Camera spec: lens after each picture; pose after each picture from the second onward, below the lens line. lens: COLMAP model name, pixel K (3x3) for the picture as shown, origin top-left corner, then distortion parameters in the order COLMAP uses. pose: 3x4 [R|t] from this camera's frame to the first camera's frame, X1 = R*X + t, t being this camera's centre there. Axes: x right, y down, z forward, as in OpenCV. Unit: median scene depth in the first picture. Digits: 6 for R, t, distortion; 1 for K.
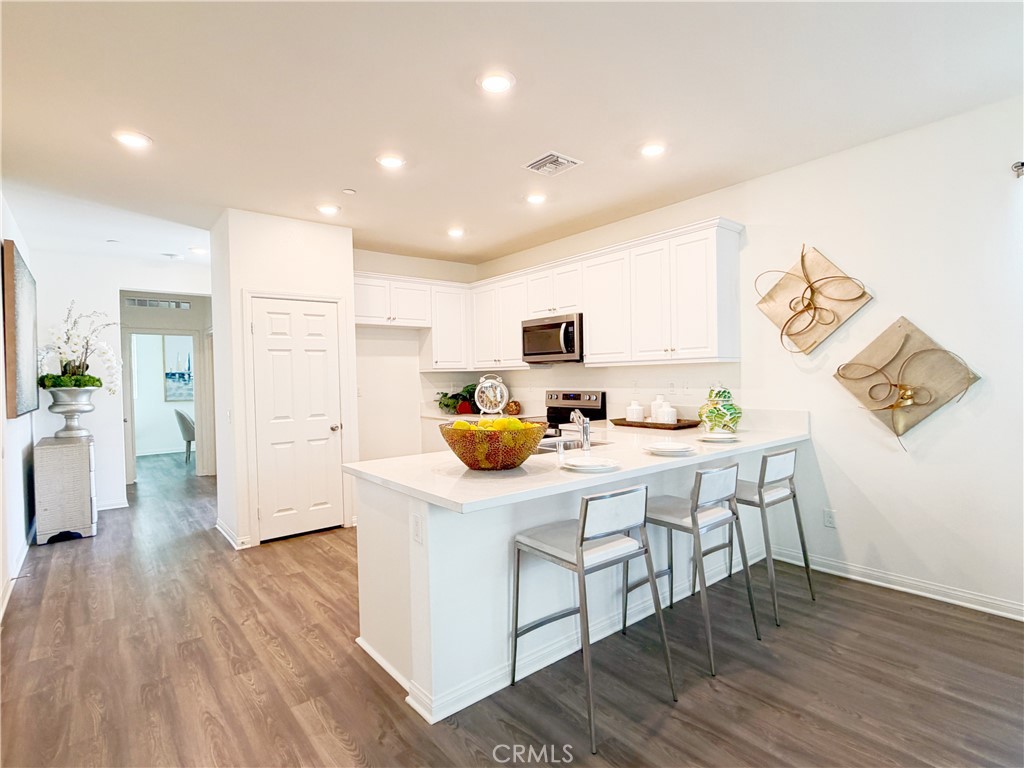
lens RADIAL K [[520.7, 0, 509.2], [0, 520.7, 379.5], [0, 0, 1]] dist [-0.006479, 0.000163]
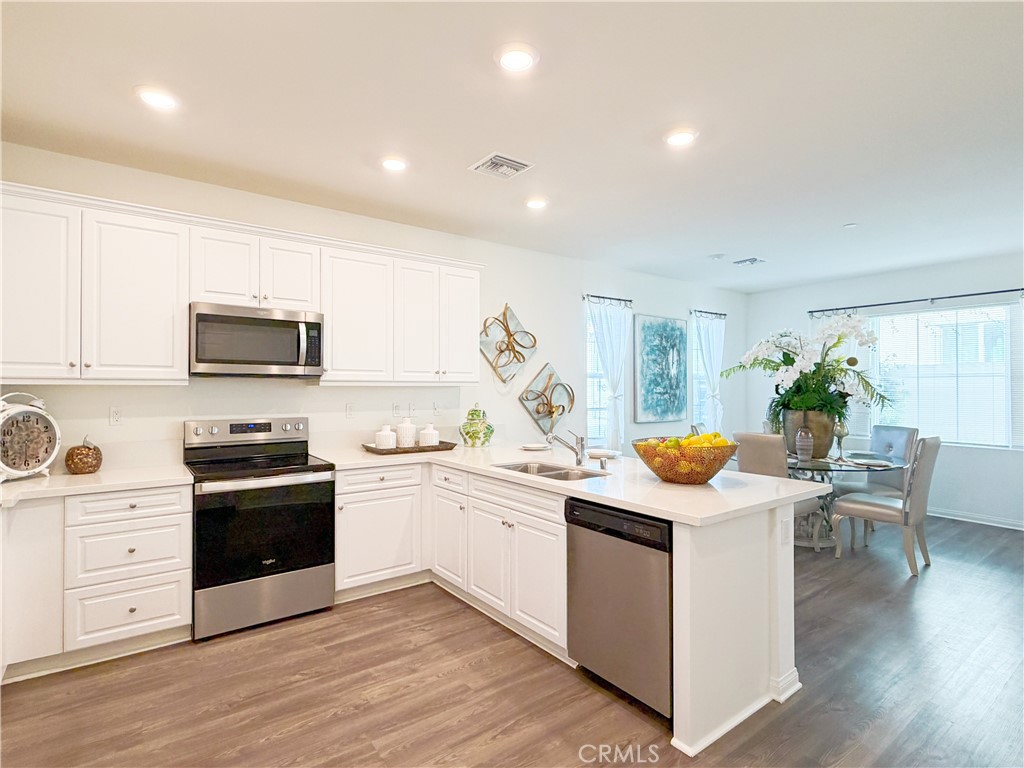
lens RADIAL K [[520.7, 0, 514.1], [0, 520.7, 387.2], [0, 0, 1]] dist [-0.006479, 0.000163]
pose [[0.029813, 0.022215, 0.999309, -0.767162], [0.003273, 0.999745, -0.022323, -0.005224], [-0.999550, 0.003937, 0.029733, 0.897340]]
